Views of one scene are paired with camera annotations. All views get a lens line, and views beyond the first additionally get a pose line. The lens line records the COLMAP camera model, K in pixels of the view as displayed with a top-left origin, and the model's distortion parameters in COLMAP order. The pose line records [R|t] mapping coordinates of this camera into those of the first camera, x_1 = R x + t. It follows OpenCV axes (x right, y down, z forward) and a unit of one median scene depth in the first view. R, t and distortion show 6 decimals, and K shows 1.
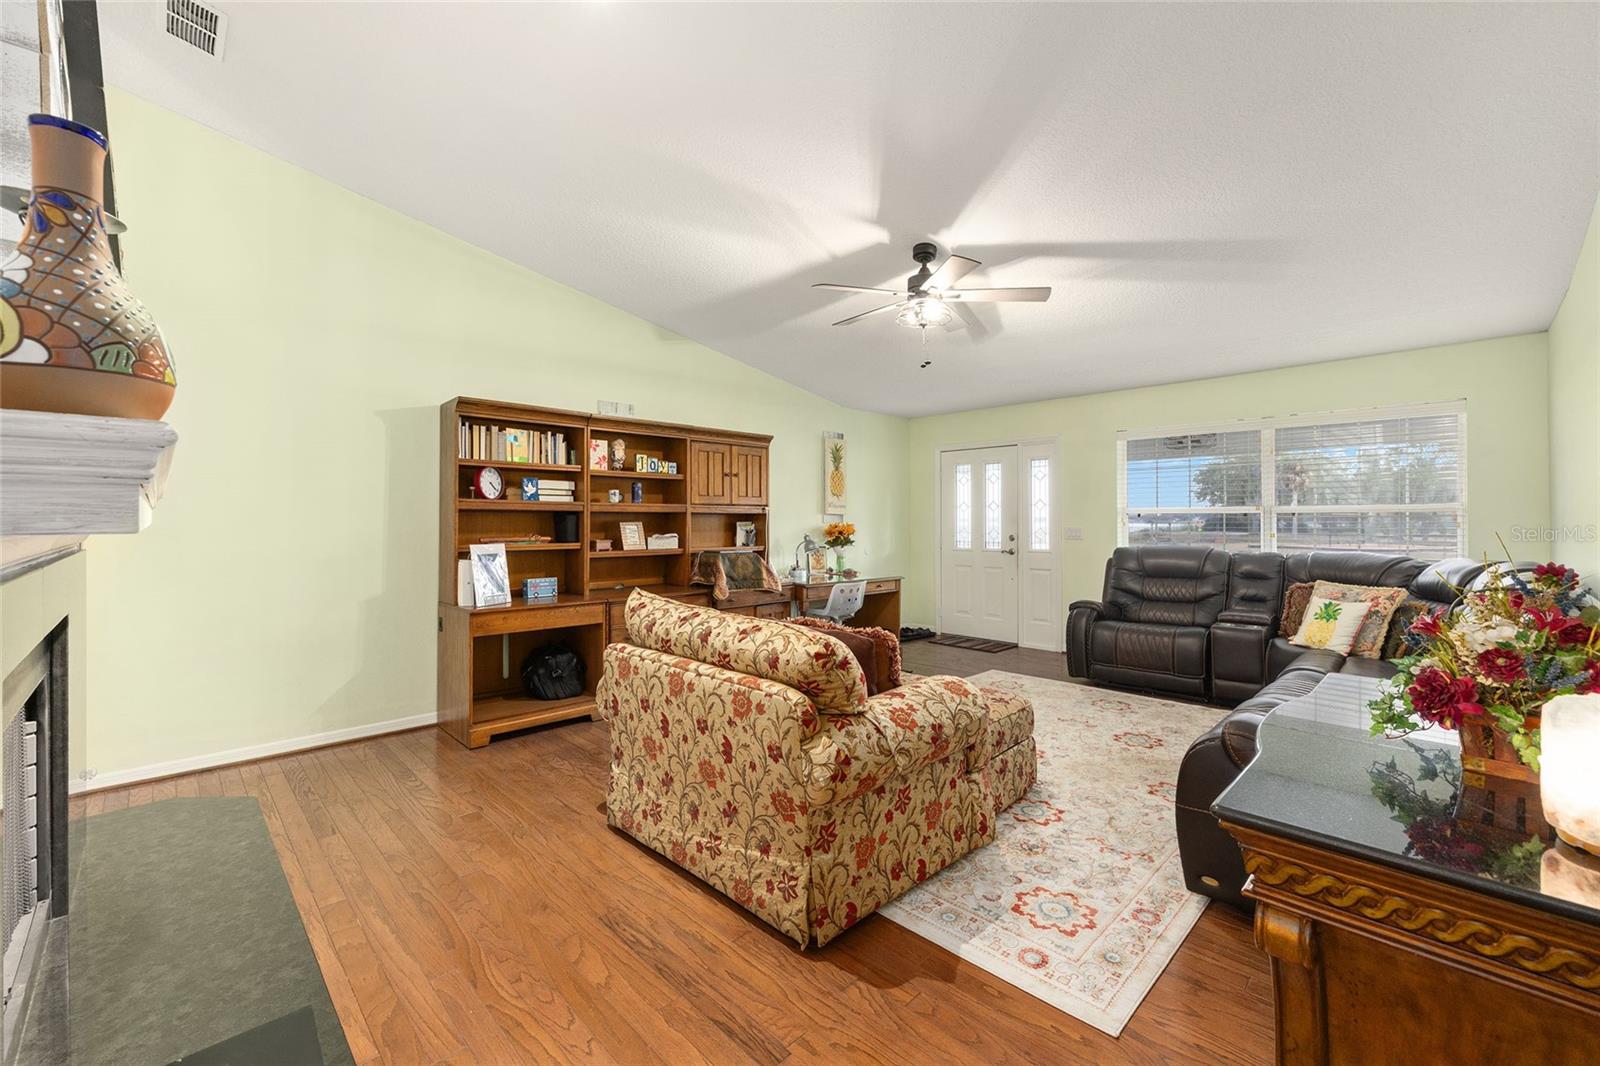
lens RADIAL K [[649.8, 0, 799.1], [0, 649.8, 524.8], [0, 0, 1]] dist [-0.003739, 0.002439]
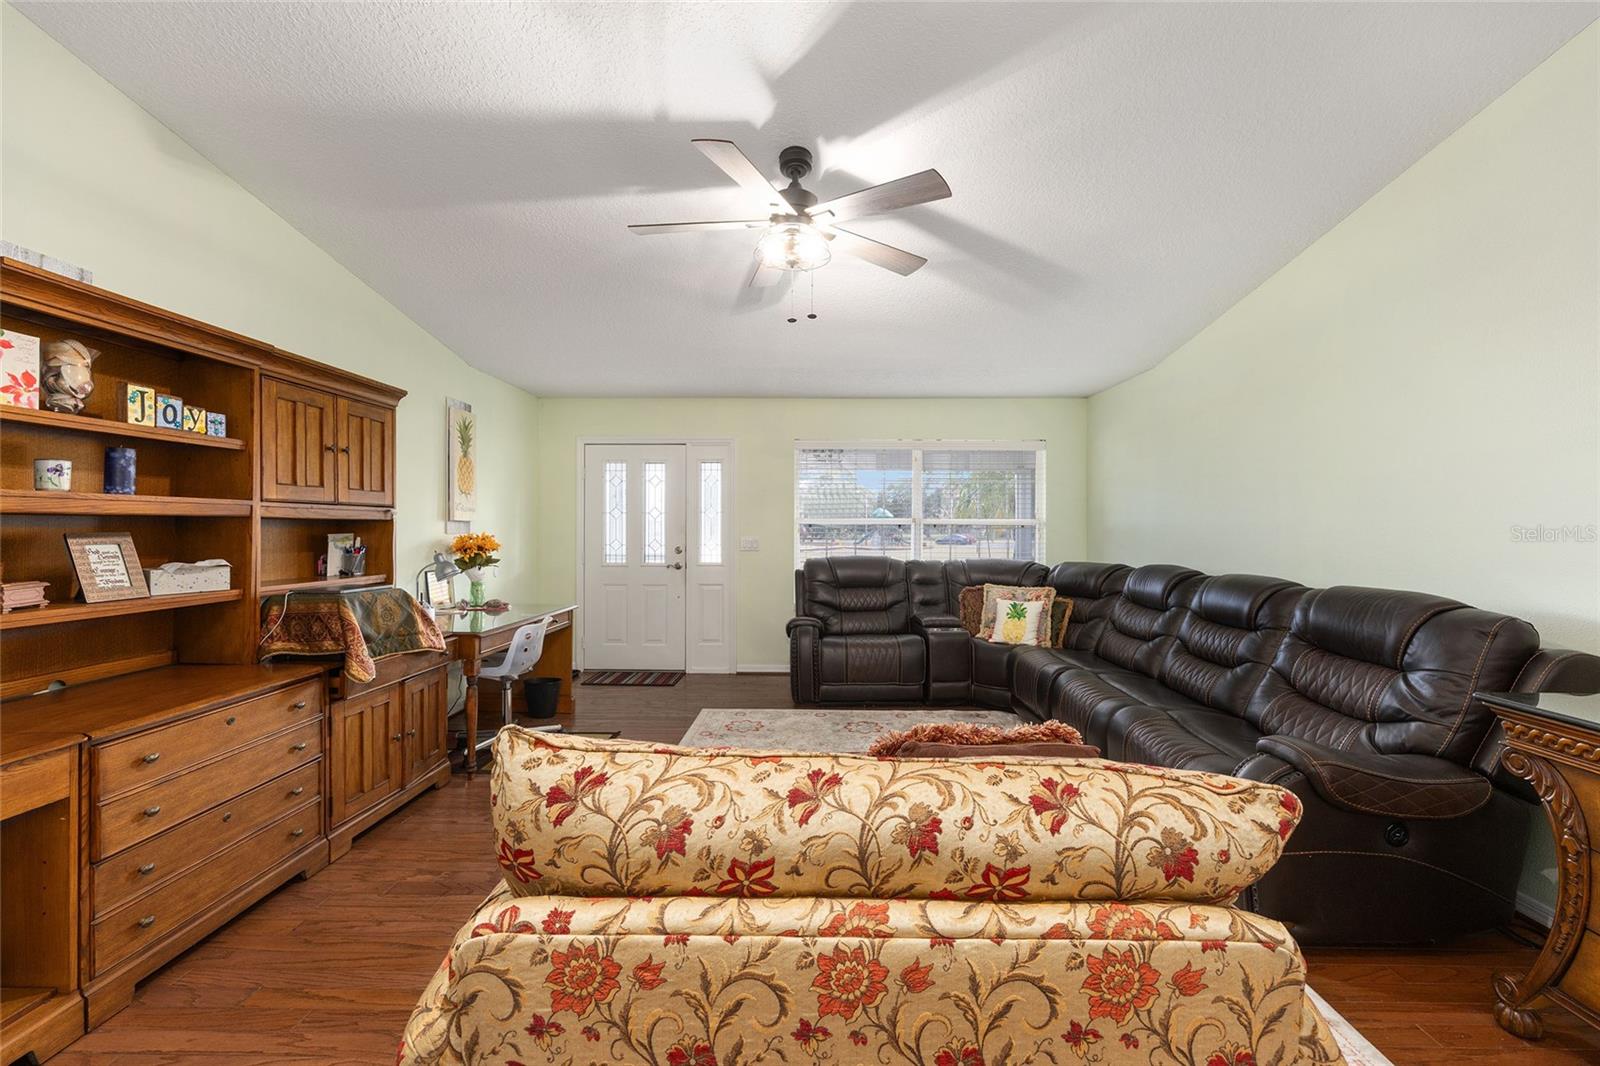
lens RADIAL K [[649.8, 0, 801.4], [0, 649.8, 530.7], [0, 0, 1]] dist [-0.003739, 0.002439]
pose [[0.714311, -0.000012, 0.699828, -0.223595], [-0.000625, 1.000000, 0.000656, -0.008790], [-0.699828, -0.000906, 0.714311, 0.351910]]
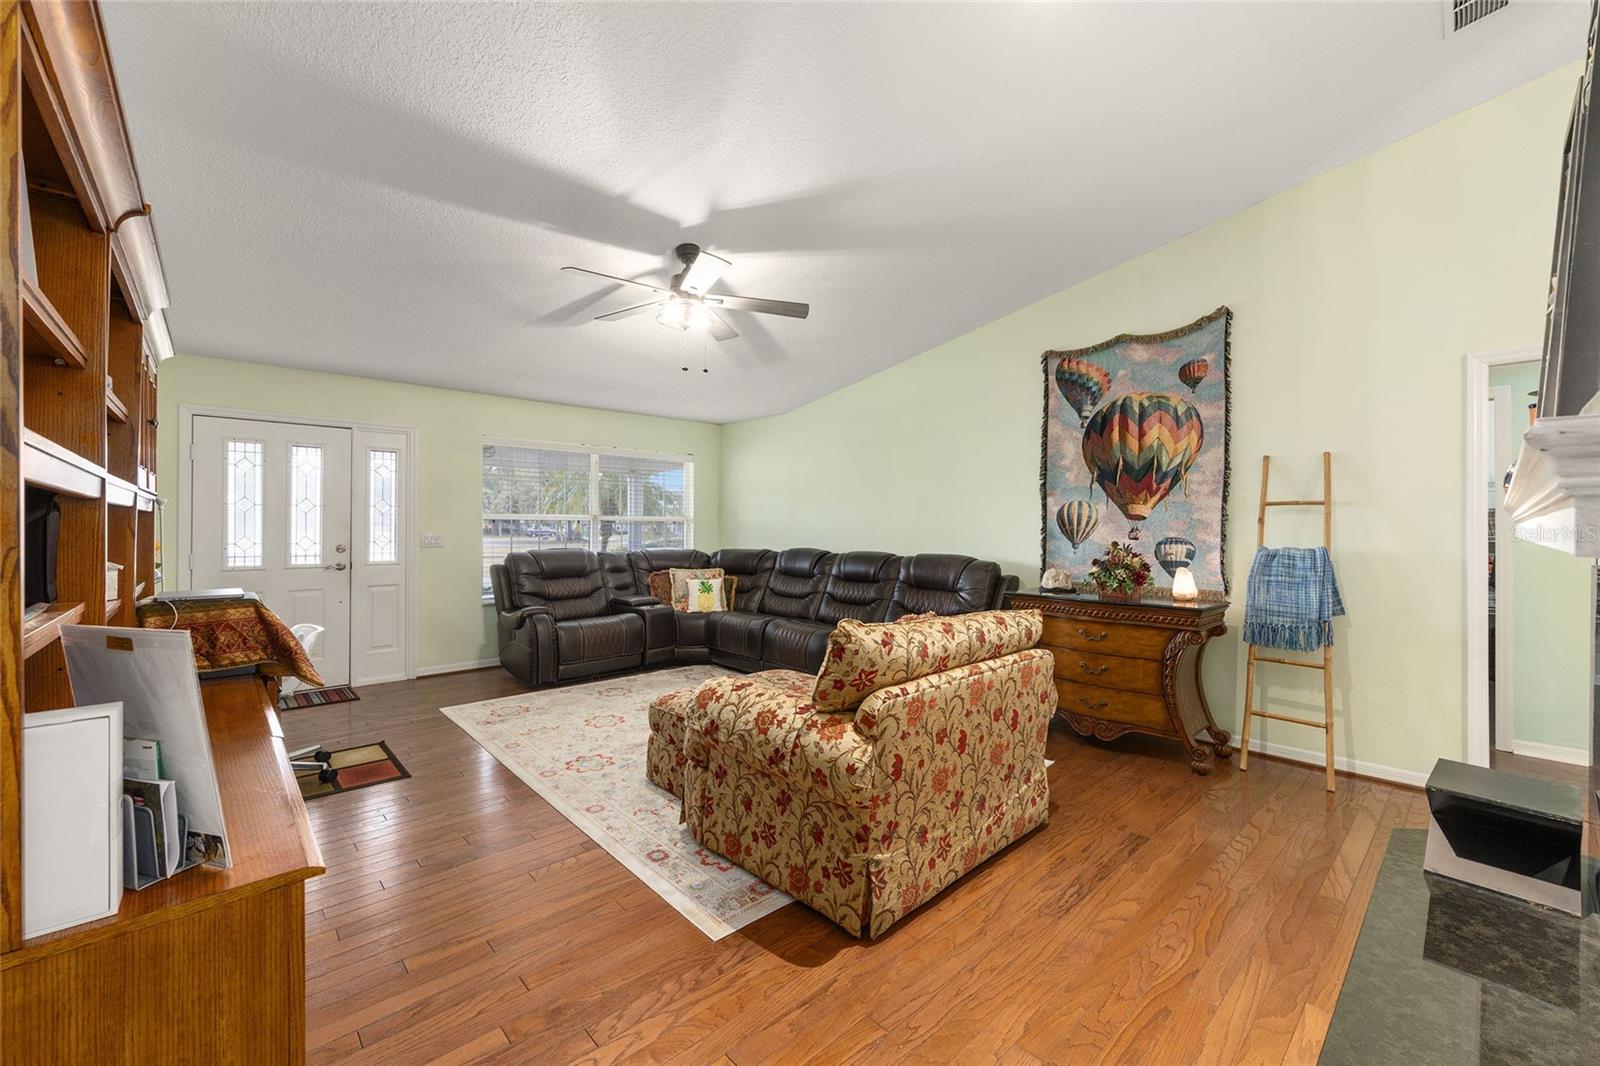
lens RADIAL K [[649.8, 0, 805.9], [0, 649.8, 528.1], [0, 0, 1]] dist [-0.003739, 0.002439]
pose [[0.024855, -0.000932, 0.999691, -0.570958], [0.000214, 1.000000, 0.000927, -0.005464], [-0.999691, 0.000191, 0.024855, 0.584441]]
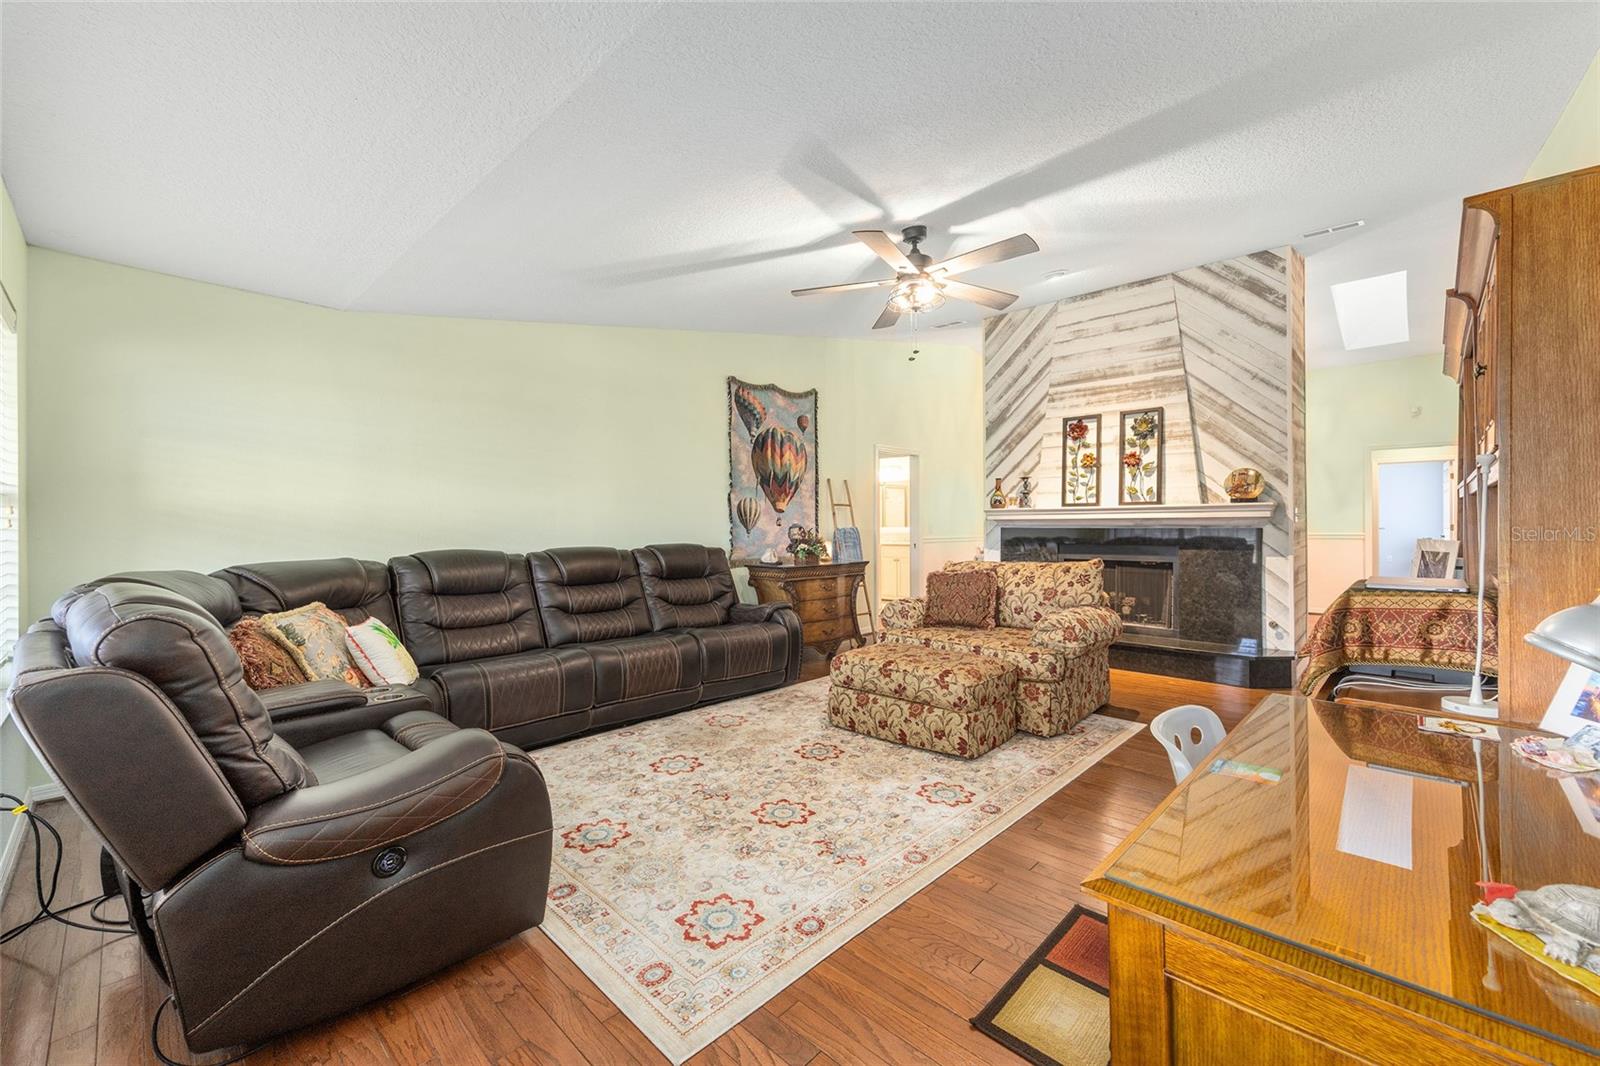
lens RADIAL K [[649.8, 0, 805.3], [0, 649.8, 526.8], [0, 0, 1]] dist [-0.003739, 0.002439]
pose [[-0.998891, 0.008767, -0.046249, 0.296988], [0.008417, 0.999934, 0.007763, 0.002940], [0.046314, 0.007365, -0.998900, 1.432868]]
